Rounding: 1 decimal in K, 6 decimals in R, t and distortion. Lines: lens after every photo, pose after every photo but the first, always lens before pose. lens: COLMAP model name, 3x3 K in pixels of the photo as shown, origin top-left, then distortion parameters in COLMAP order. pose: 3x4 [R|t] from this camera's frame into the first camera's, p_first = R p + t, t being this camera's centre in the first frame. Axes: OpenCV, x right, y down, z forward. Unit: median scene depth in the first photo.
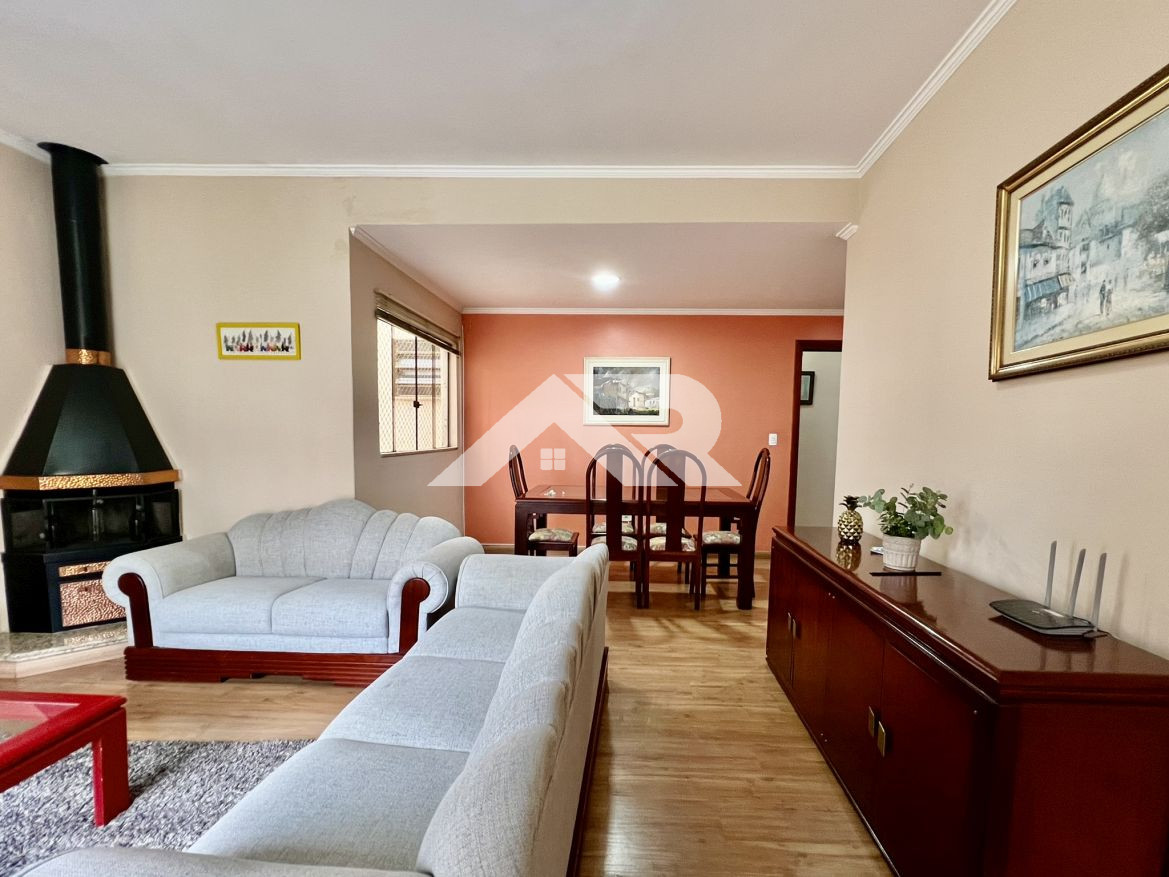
lens RADIAL K [[466.8, 0, 576.0], [0, 466.8, 437.6], [0, 0, 1]] dist [-0.020142, 0.000087]
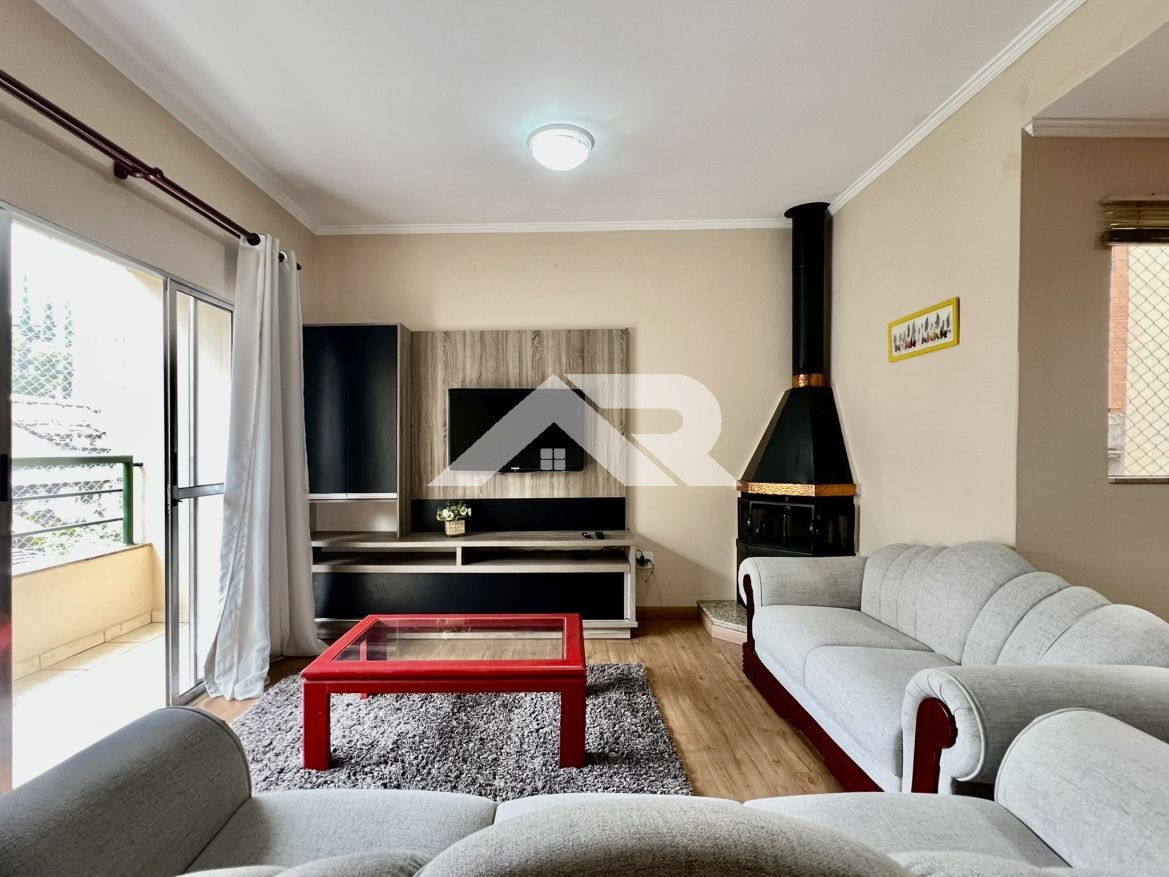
lens RADIAL K [[509.3, 0, 581.0], [0, 509.3, 442.4], [0, 0, 1]] dist [-0.008797, -0.001522]
pose [[0.155082, -0.021229, -0.987673, 0.103165], [0.000028, 0.999769, -0.021484, 0.005275], [0.987902, 0.003304, 0.155047, 0.267754]]
